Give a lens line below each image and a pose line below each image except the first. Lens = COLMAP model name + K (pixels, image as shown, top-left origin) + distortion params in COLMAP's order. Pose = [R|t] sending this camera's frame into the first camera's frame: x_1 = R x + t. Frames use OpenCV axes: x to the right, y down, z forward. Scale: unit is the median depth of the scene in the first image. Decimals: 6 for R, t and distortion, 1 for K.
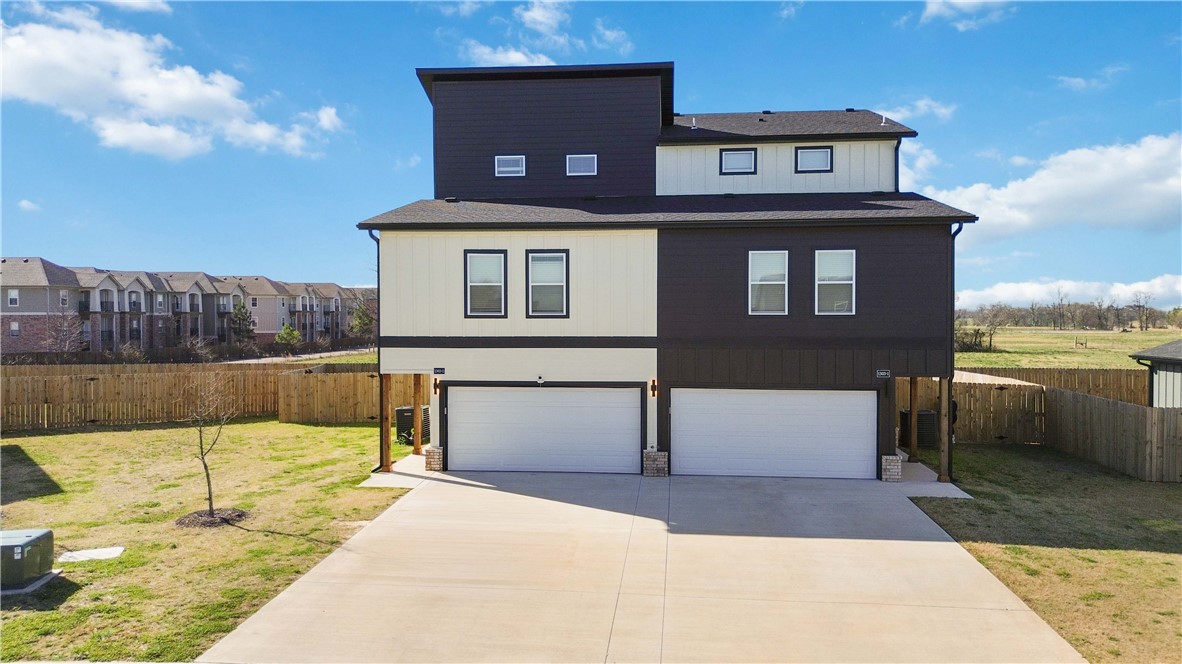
lens RADIAL K [[822.9, 0, 591.0], [0, 822.9, 332.0], [0, 0, 1]] dist [0.076213, -0.076913]
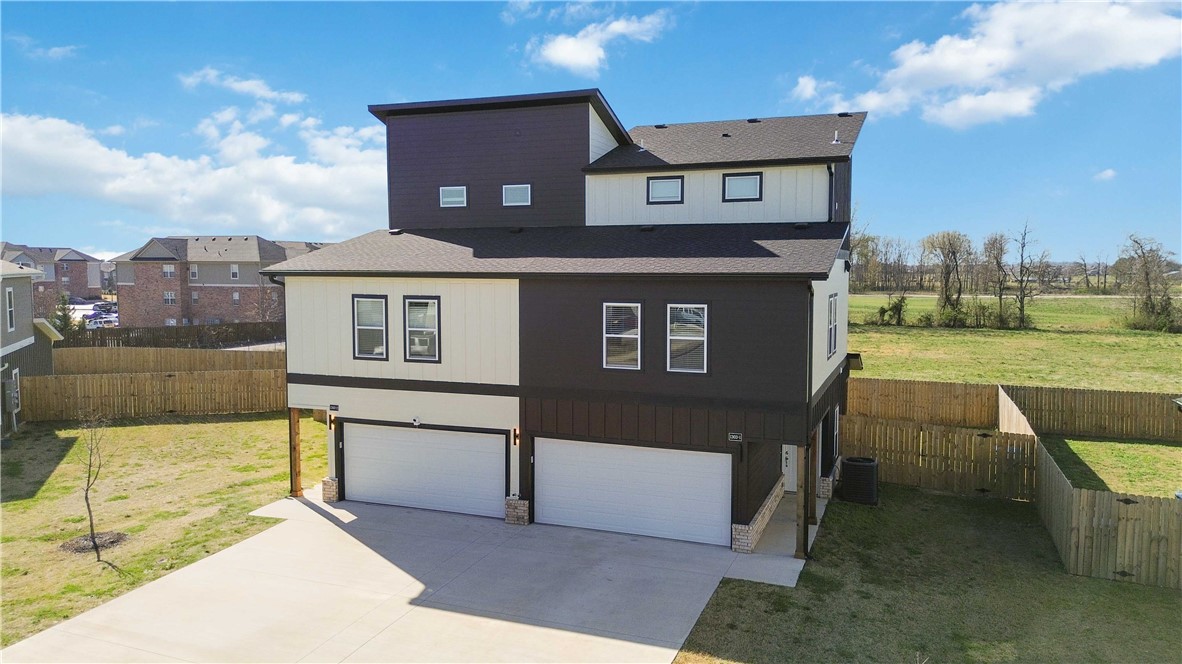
lens RADIAL K [[822.9, 0, 591.0], [0, 822.9, 332.0], [0, 0, 1]] dist [0.076213, -0.076913]
pose [[0.965300, 0.022831, -0.260143, 0.414859], [-0.009091, 0.998505, 0.053899, -0.111673], [0.260985, -0.049664, 0.964065, 0.063965]]
